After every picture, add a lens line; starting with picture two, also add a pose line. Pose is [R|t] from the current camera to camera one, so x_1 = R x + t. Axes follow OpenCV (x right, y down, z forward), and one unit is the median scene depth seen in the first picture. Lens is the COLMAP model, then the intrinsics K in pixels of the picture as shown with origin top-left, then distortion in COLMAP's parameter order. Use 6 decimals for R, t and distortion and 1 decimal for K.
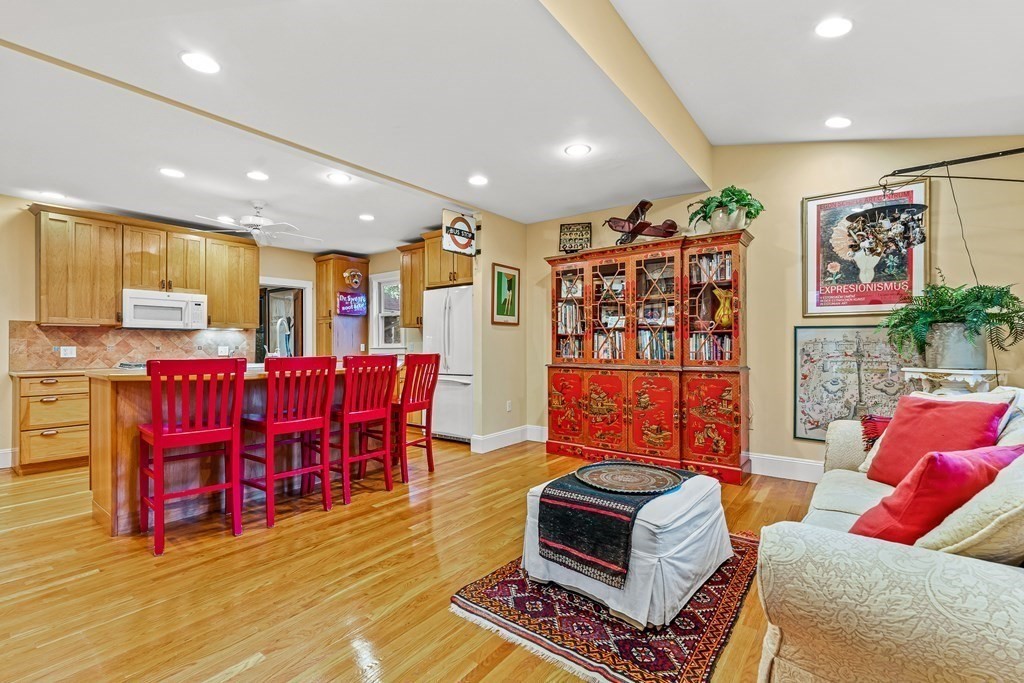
lens RADIAL K [[454.5, 0, 523.7], [0, 454.5, 341.2], [0, 0, 1]] dist [-0.004768, 0.001431]
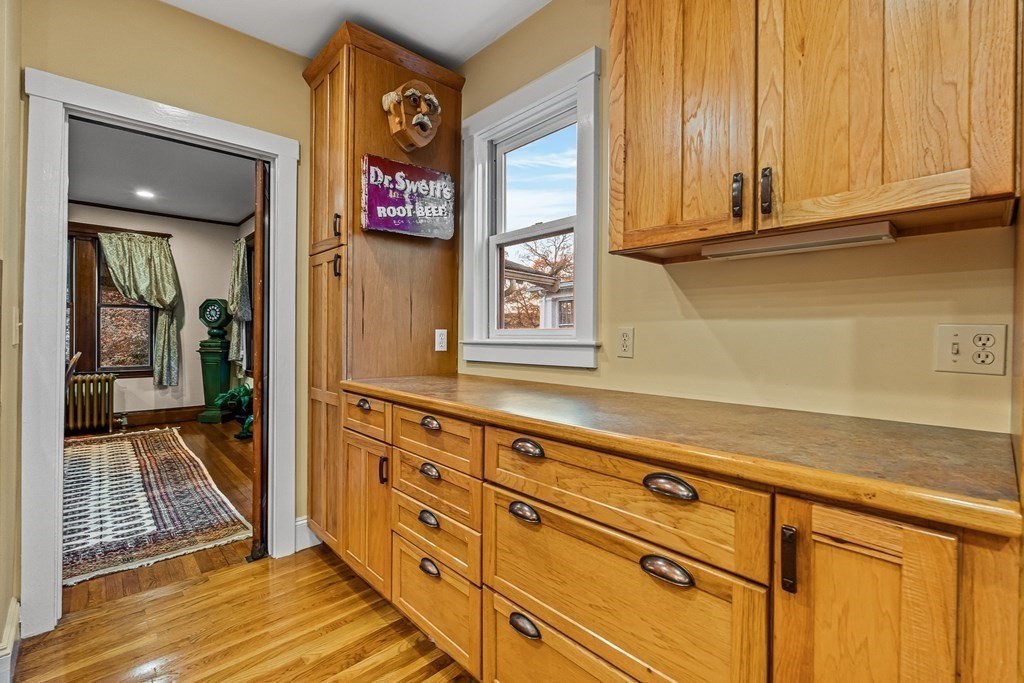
lens RADIAL K [[454.5, 0, 527.7], [0, 454.5, 334.1], [0, 0, 1]] dist [-0.004768, 0.001431]
pose [[0.984073, 0.010849, -0.177431, -0.344332], [-0.009938, 0.999932, 0.006022, 0.010328], [0.177484, -0.004163, 0.984115, 1.006824]]
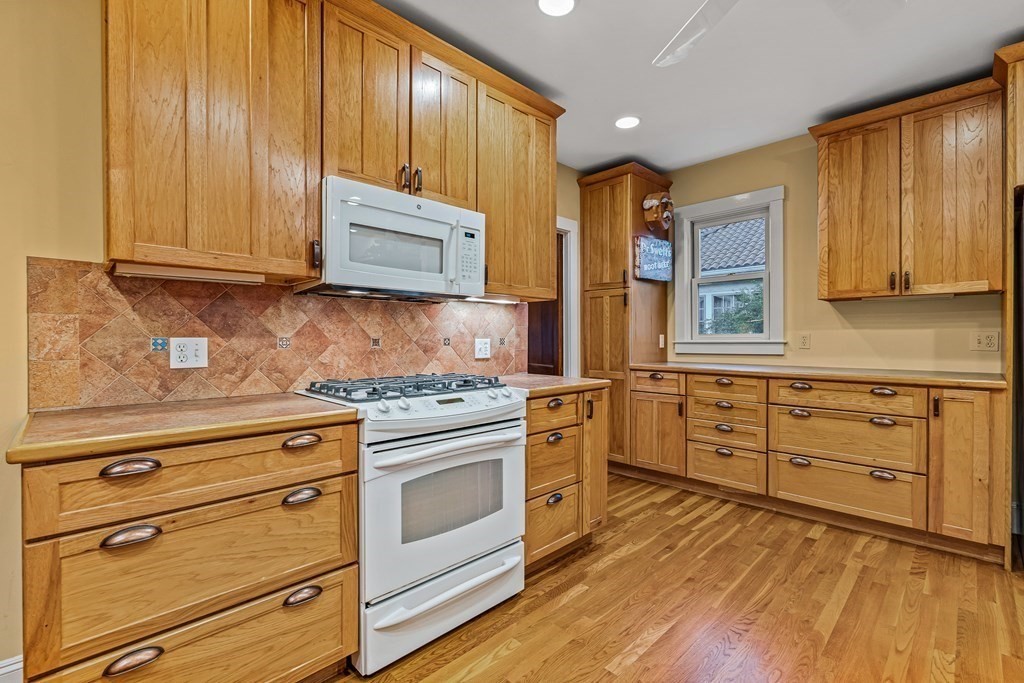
lens RADIAL K [[454.5, 0, 528.9], [0, 454.5, 339.5], [0, 0, 1]] dist [-0.004768, 0.001431]
pose [[0.991112, 0.002605, -0.133002, -0.648524], [-0.001022, 0.999928, 0.011972, 0.008181], [0.133024, -0.011730, 0.991043, 0.637737]]
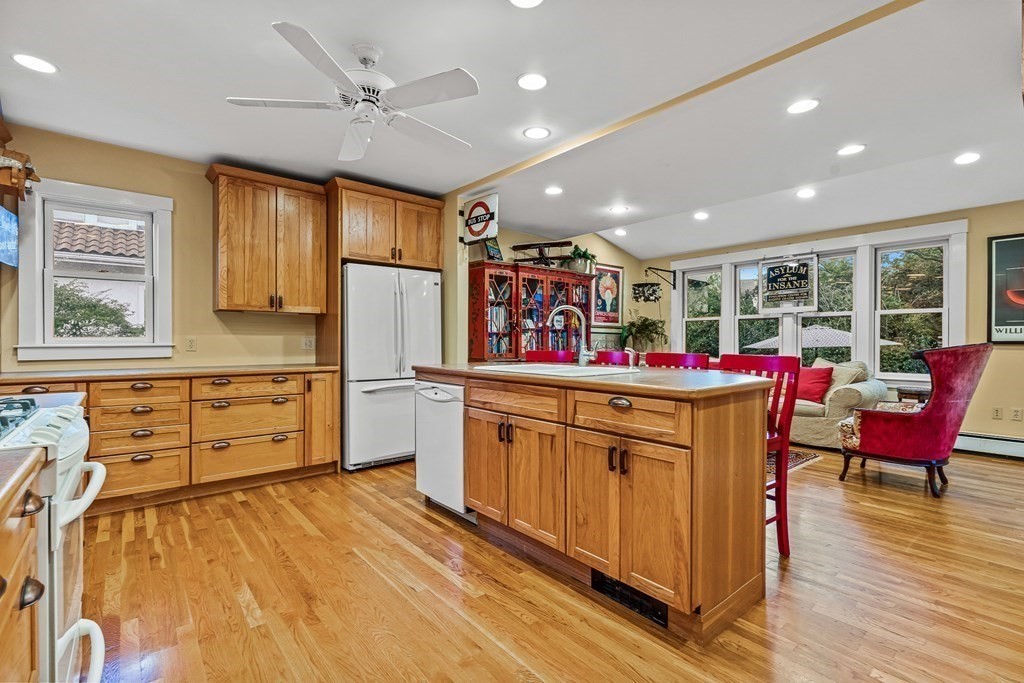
lens RADIAL K [[454.5, 0, 500.8], [0, 454.5, 345.1], [0, 0, 1]] dist [-0.004768, 0.001431]
pose [[0.241599, -0.002728, 0.970372, -0.942438], [-0.007880, 0.999958, 0.004773, 0.011654], [-0.970344, -0.008800, 0.241567, 0.677128]]
